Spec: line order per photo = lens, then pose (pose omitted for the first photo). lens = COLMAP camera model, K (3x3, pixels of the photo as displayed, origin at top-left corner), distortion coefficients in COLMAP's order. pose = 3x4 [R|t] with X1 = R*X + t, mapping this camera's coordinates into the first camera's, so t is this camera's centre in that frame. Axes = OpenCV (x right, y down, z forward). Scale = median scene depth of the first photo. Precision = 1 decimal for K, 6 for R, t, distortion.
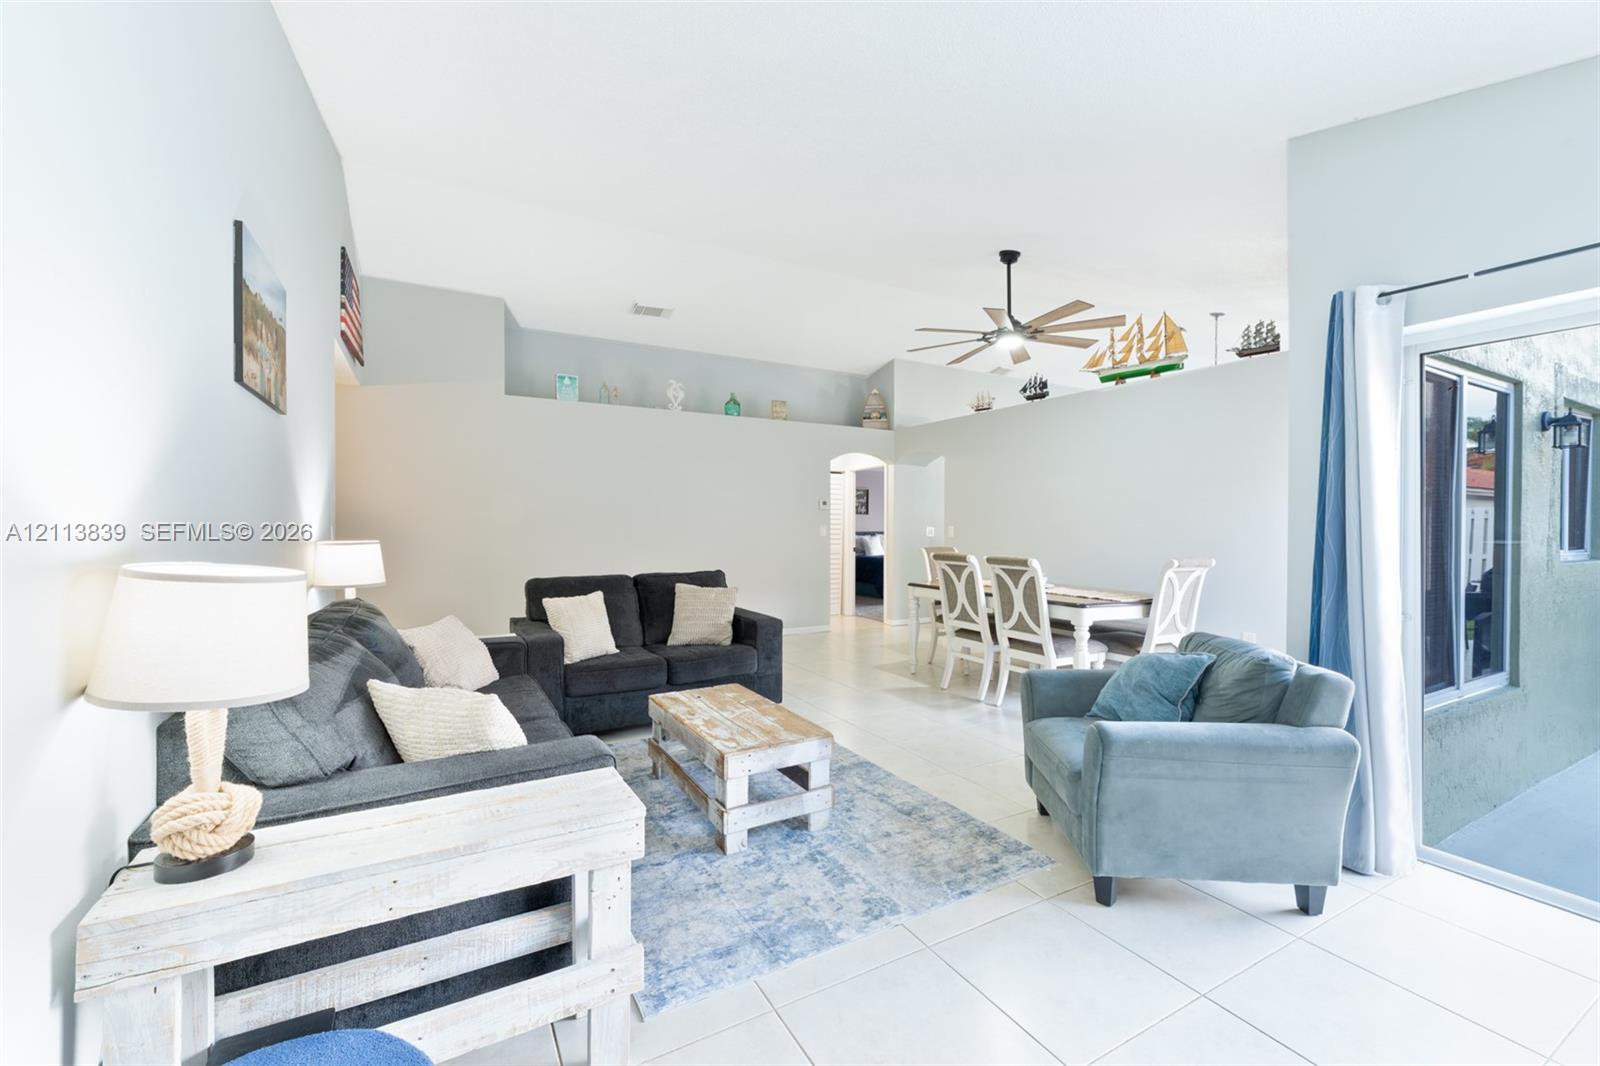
lens RADIAL K [[640.2, 0, 803.6], [0, 640.2, 527.6], [0, 0, 1]] dist [0.011170, -0.002156]
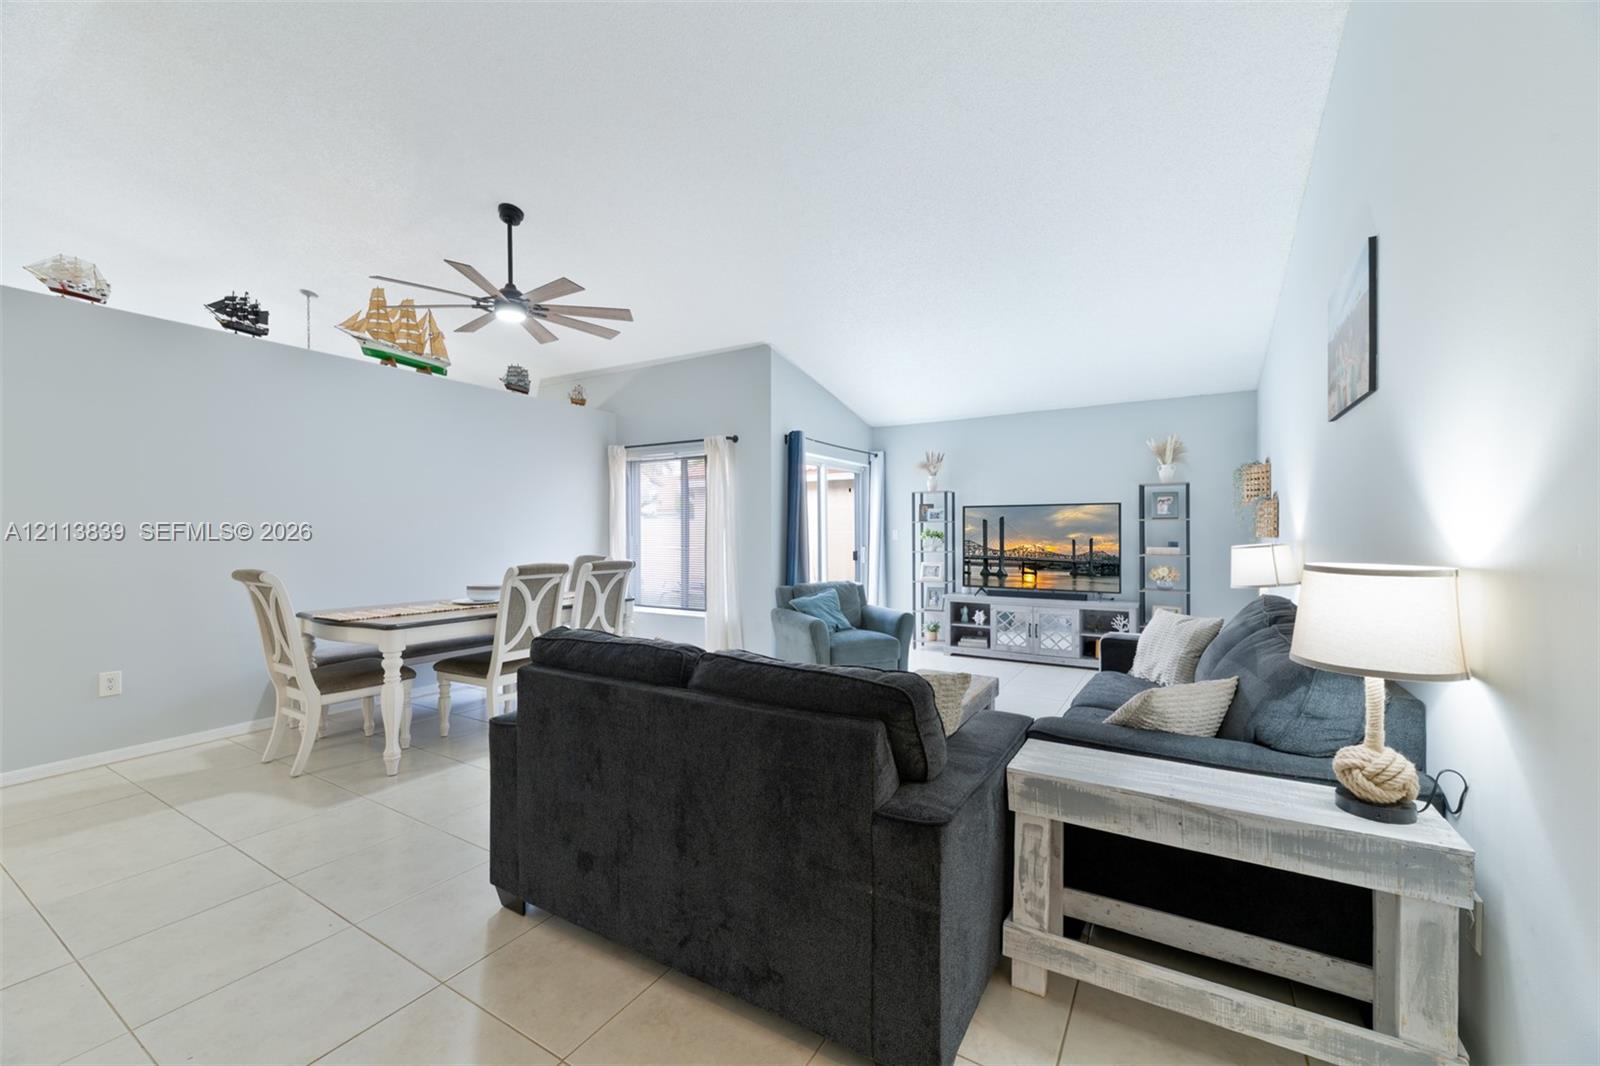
lens RADIAL K [[640.2, 0, 811.2], [0, 640.2, 532.3], [0, 0, 1]] dist [0.011170, -0.002156]
pose [[-0.495795, -0.006577, 0.868415, -0.570833], [0.000390, 0.999970, 0.007796, -0.006136], [-0.868440, 0.004204, -0.495777, 0.987086]]
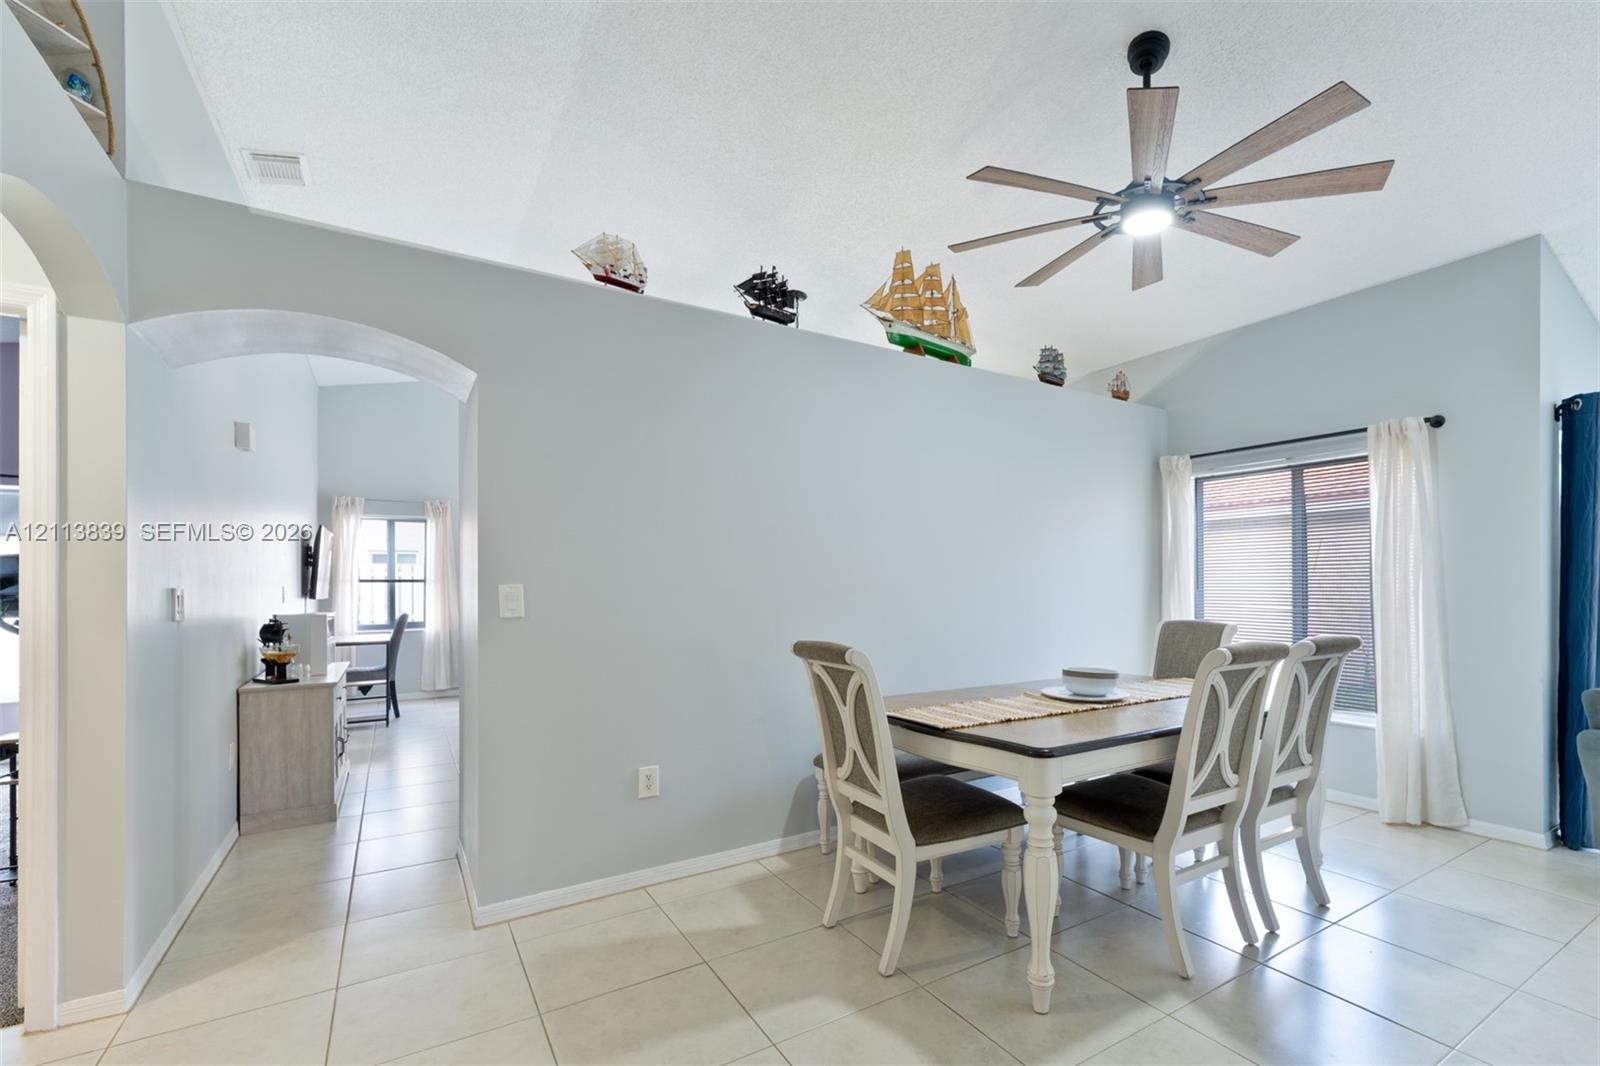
lens RADIAL K [[753.7, 0, 913.7], [0, 753.7, 583.1], [0, 0, 1]] dist [-0.002543, -0.000384]
pose [[-0.105429, -0.003369, 0.994421, -0.253088], [0.005546, 0.999977, 0.003975, -0.004764], [-0.994411, 0.005934, -0.105408, 1.136988]]
